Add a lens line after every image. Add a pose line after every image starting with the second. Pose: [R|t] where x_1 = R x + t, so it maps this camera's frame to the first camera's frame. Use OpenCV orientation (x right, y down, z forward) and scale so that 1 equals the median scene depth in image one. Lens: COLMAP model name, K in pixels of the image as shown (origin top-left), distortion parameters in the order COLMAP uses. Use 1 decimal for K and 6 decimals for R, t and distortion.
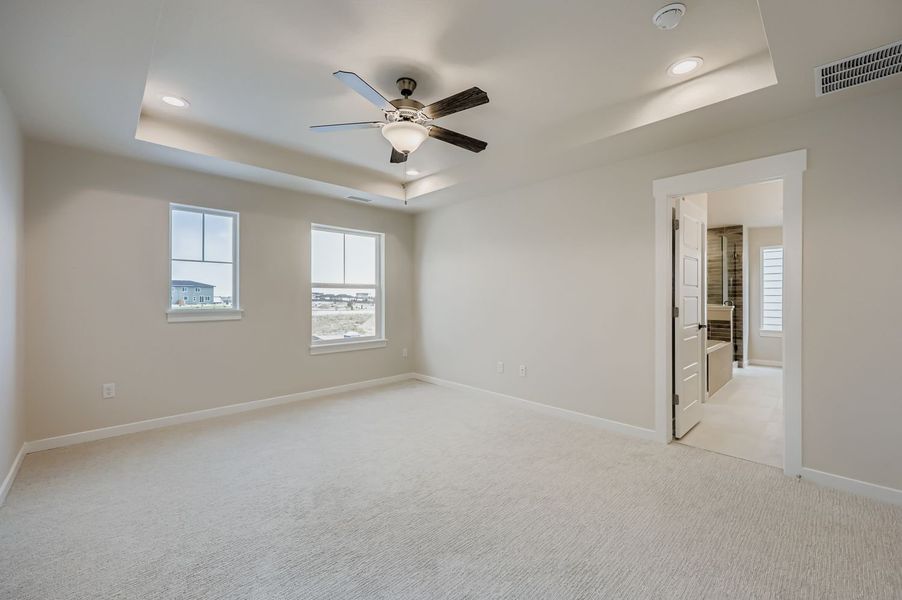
lens RADIAL K [[366.6, 0, 446.9], [0, 366.6, 293.9], [0, 0, 1]] dist [-0.000547, -0.000386]
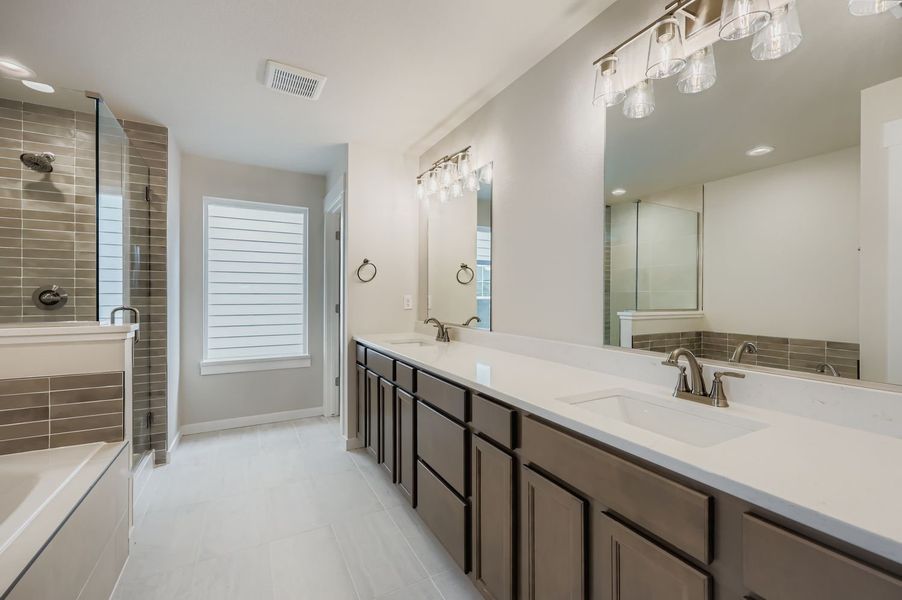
lens RADIAL K [[366.6, 0, 447.8], [0, 366.6, 296.1], [0, 0, 1]] dist [-0.000547, -0.000386]
pose [[0.245935, -0.001298, 0.969285, 0.473846], [-0.006158, 0.999977, 0.002902, 0.004613], [-0.969267, -0.006683, 0.245921, 0.576931]]
